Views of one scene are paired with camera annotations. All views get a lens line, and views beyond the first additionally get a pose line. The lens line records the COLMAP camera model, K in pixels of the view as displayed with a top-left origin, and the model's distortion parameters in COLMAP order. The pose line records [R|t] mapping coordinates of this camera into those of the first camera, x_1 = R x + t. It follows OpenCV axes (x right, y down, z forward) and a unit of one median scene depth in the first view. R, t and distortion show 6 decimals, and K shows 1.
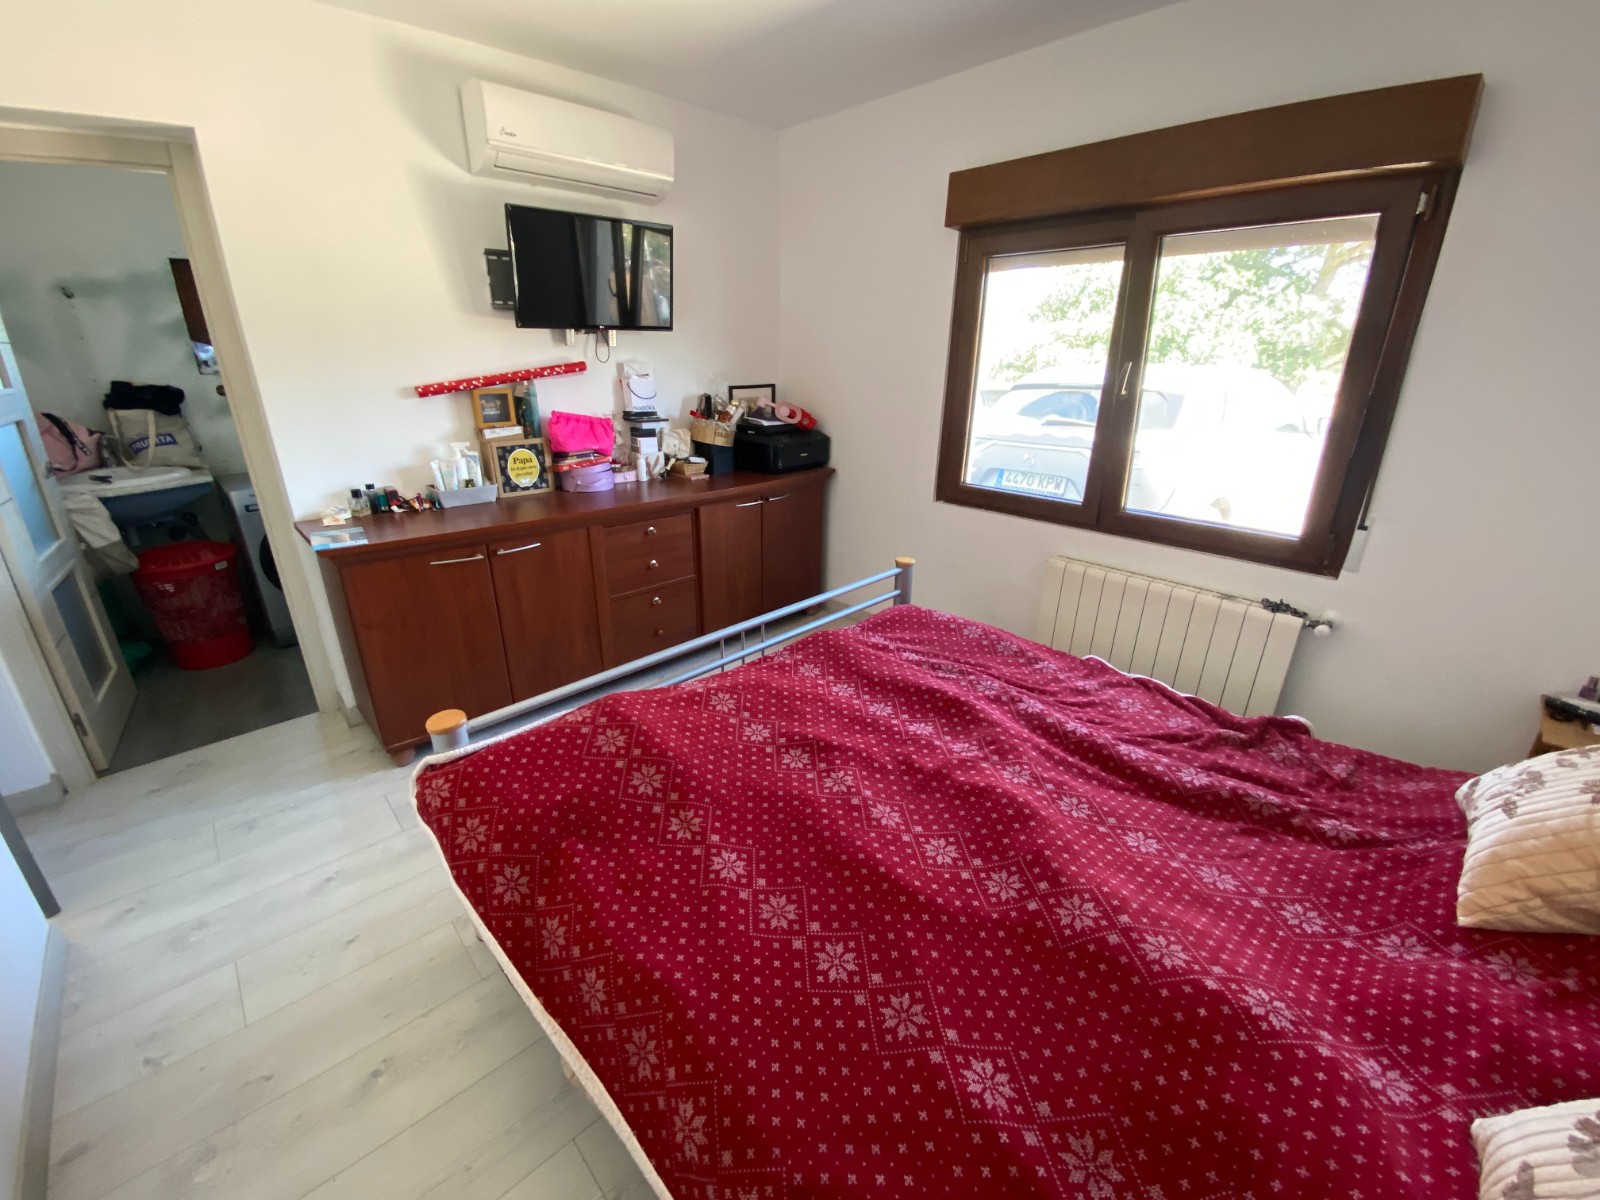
lens RADIAL K [[642.4, 0, 797.4], [0, 642.4, 605.6], [0, 0, 1]] dist [0.032729, -0.027733]
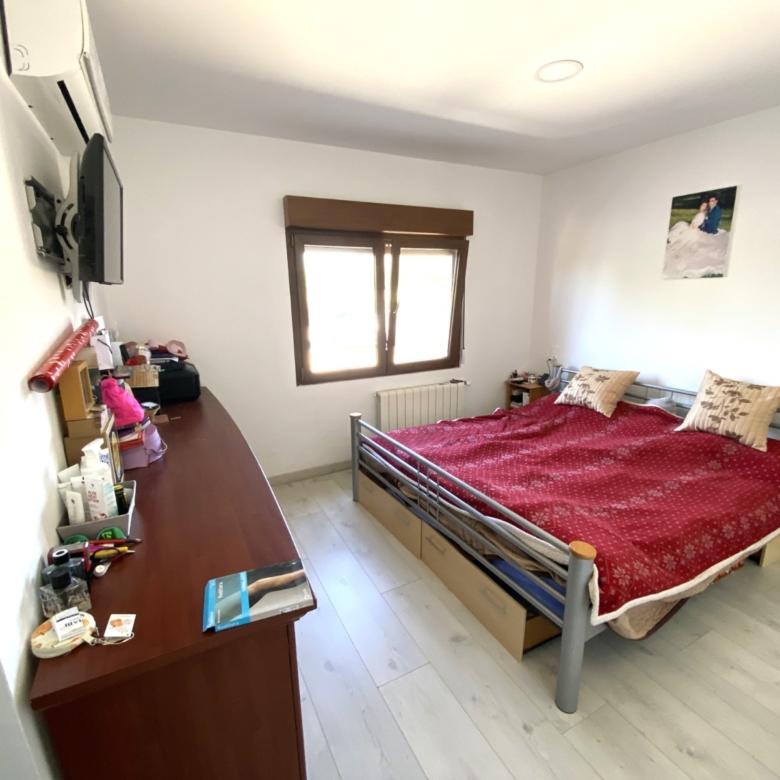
lens RADIAL K [[416.8, 0, 389.7], [0, 416.8, 392.8], [0, 0, 1]] dist [0.042588, -0.036423]
pose [[0.276708, -0.240311, 0.930421, -1.012722], [0.370778, 0.919950, 0.127337, -0.288014], [-0.886542, 0.309744, 0.343660, 0.671929]]
